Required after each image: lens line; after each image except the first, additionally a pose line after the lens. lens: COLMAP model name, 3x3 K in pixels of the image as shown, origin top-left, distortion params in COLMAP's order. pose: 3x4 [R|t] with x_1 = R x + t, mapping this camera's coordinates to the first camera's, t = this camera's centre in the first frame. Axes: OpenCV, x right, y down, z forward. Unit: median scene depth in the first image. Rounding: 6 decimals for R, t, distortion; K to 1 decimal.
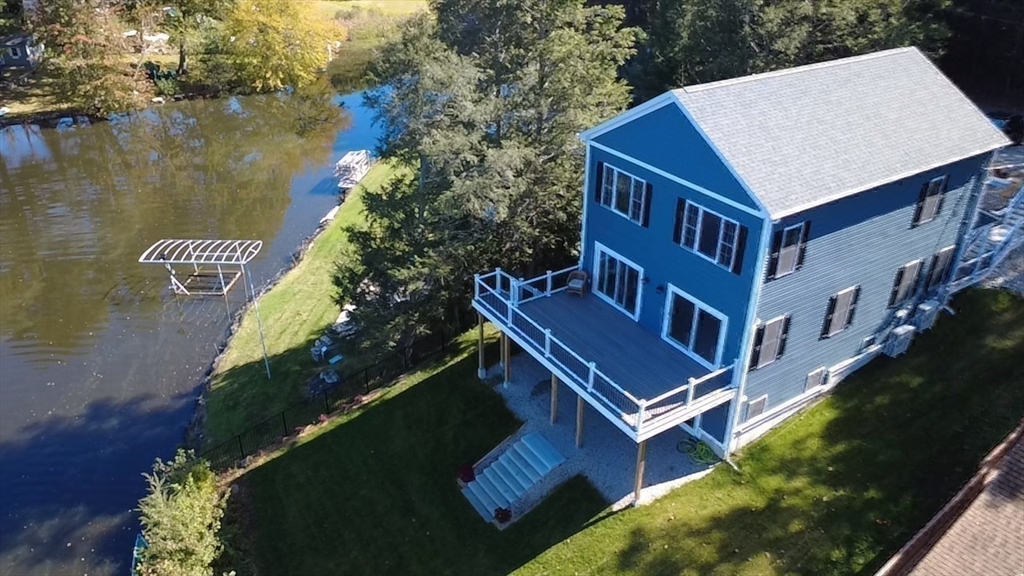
lens RADIAL K [[736.1, 0, 510.1], [0, 736.1, 288.0], [0, 0, 1]] dist [-0.007089, 0.005410]
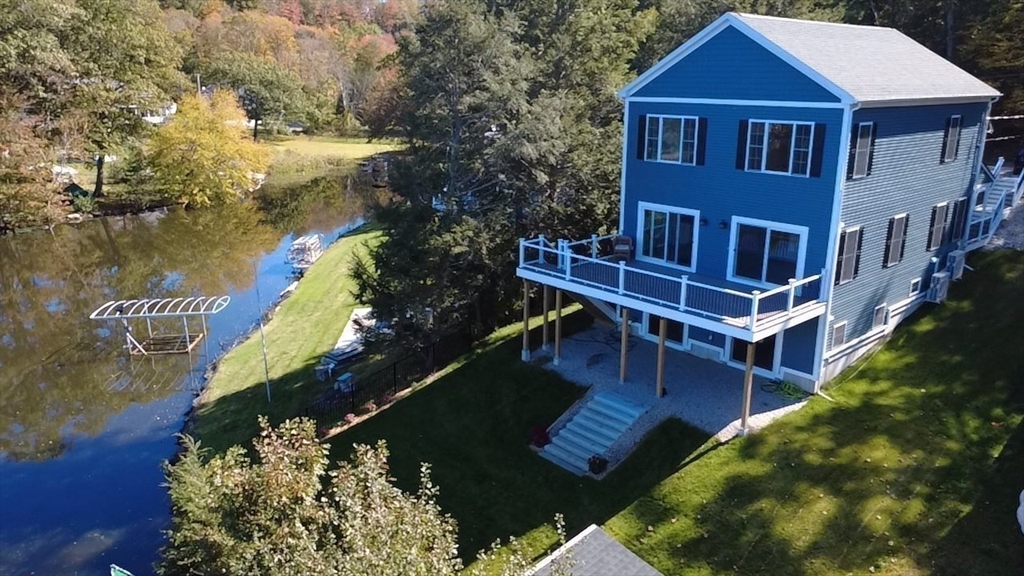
lens RADIAL K [[736.1, 0, 512.9], [0, 736.1, 289.6], [0, 0, 1]] dist [-0.007089, 0.005410]
pose [[0.987978, -0.046713, 0.147365, -0.211741], [0.078034, 0.973592, -0.214545, 0.263661], [-0.133452, 0.223465, 0.965533, 0.110991]]
